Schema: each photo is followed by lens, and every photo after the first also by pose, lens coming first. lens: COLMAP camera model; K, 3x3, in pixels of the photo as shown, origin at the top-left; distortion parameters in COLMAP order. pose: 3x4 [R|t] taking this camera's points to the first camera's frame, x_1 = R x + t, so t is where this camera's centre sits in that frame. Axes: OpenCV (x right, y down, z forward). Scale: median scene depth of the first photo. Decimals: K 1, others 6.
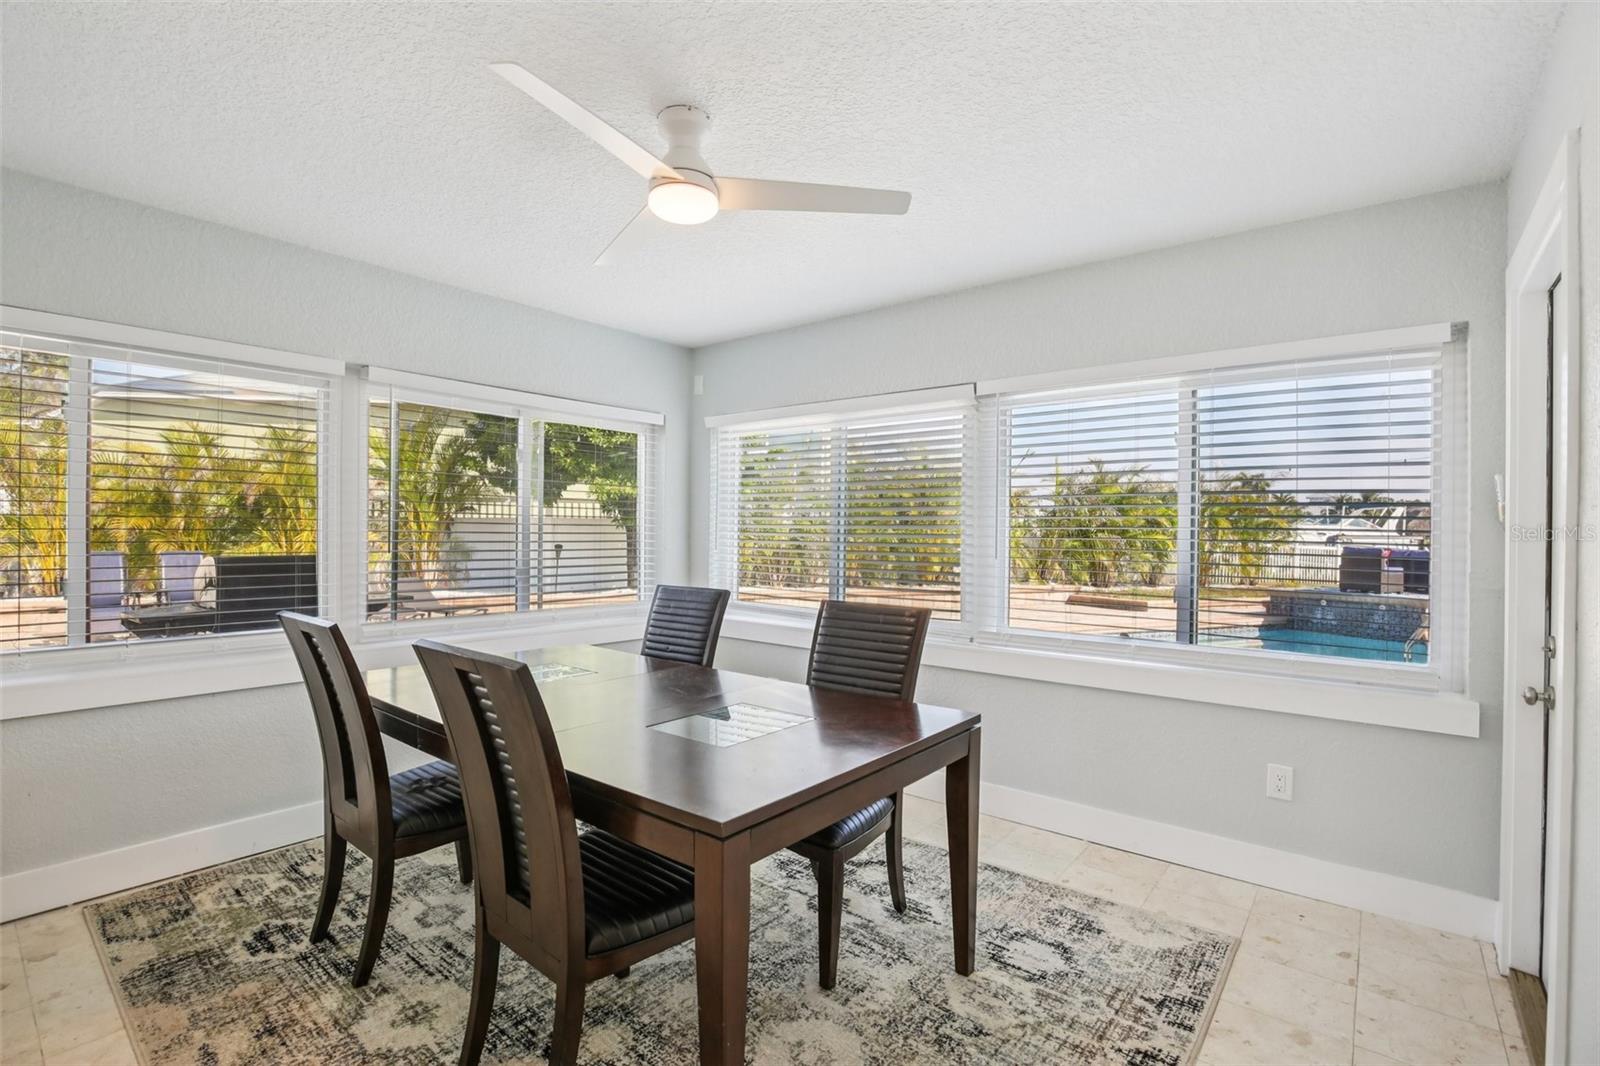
lens RADIAL K [[738.2, 0, 793.2], [0, 738.2, 541.6], [0, 0, 1]] dist [-0.023537, 0.000939]
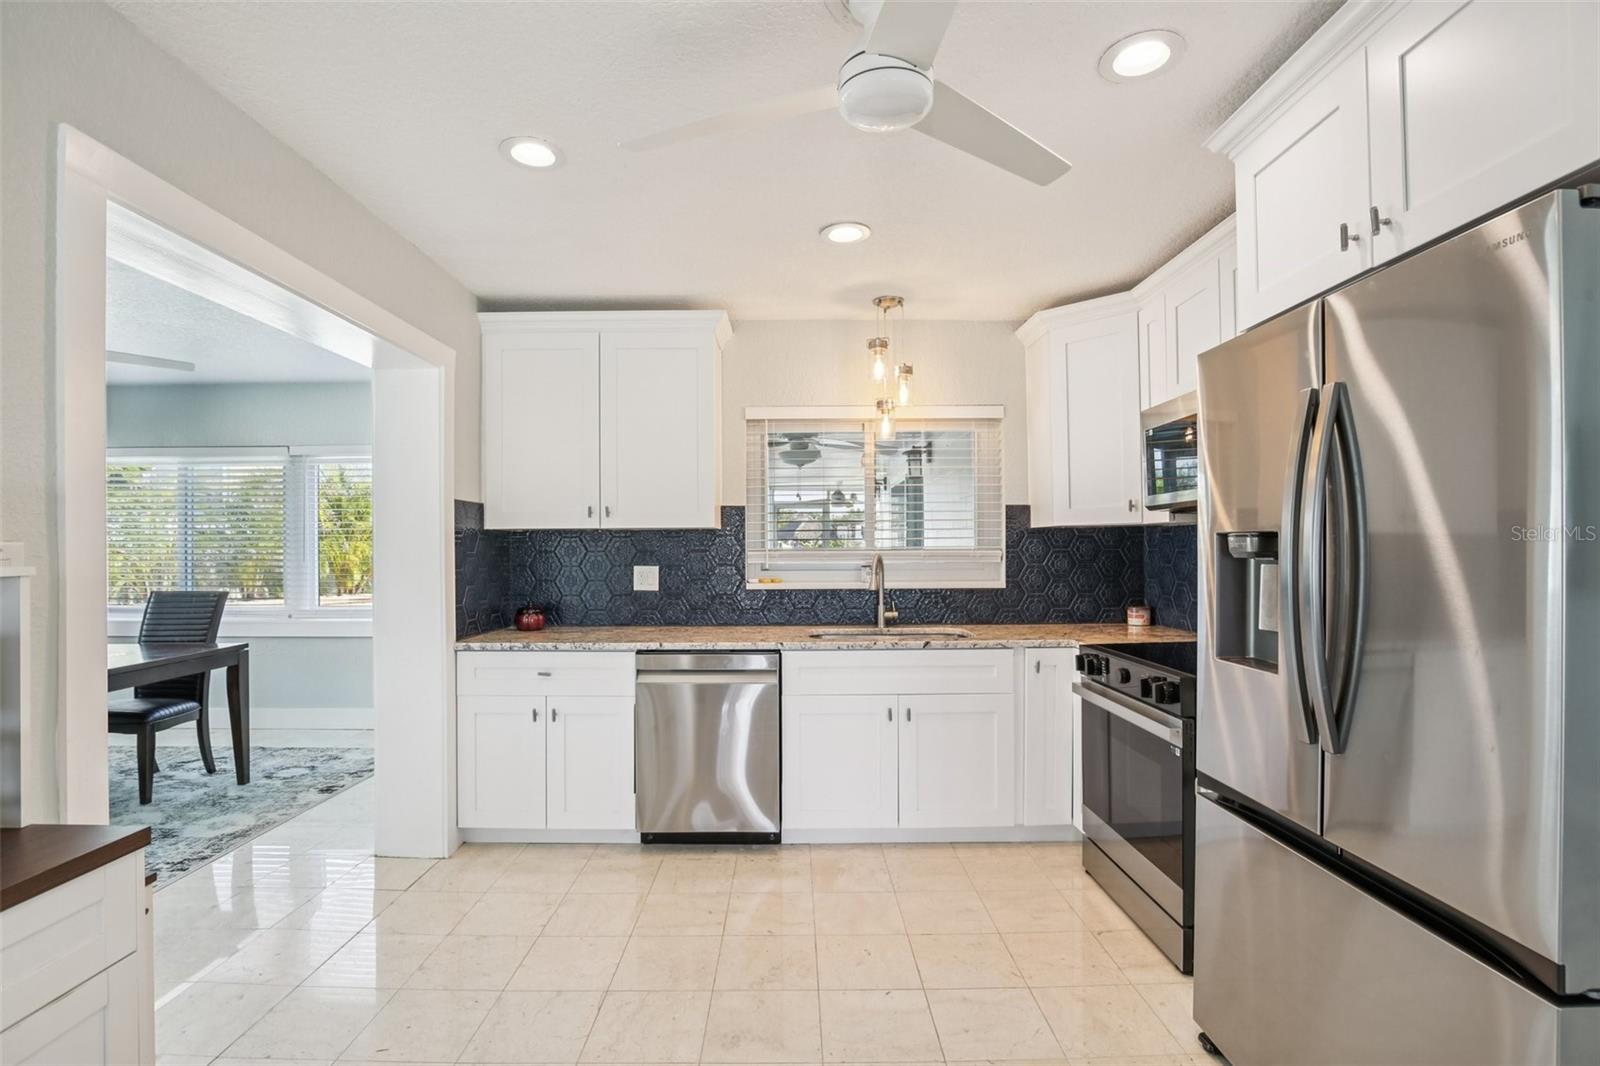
lens RADIAL K [[738.2, 0, 793.2], [0, 738.2, 541.6], [0, 0, 1]] dist [-0.023537, 0.000939]
pose [[0.774222, -0.011044, 0.632818, 0.147615], [0.017194, 0.999846, -0.003586, 0.005494], [-0.632681, 0.013658, 0.774292, -1.252248]]
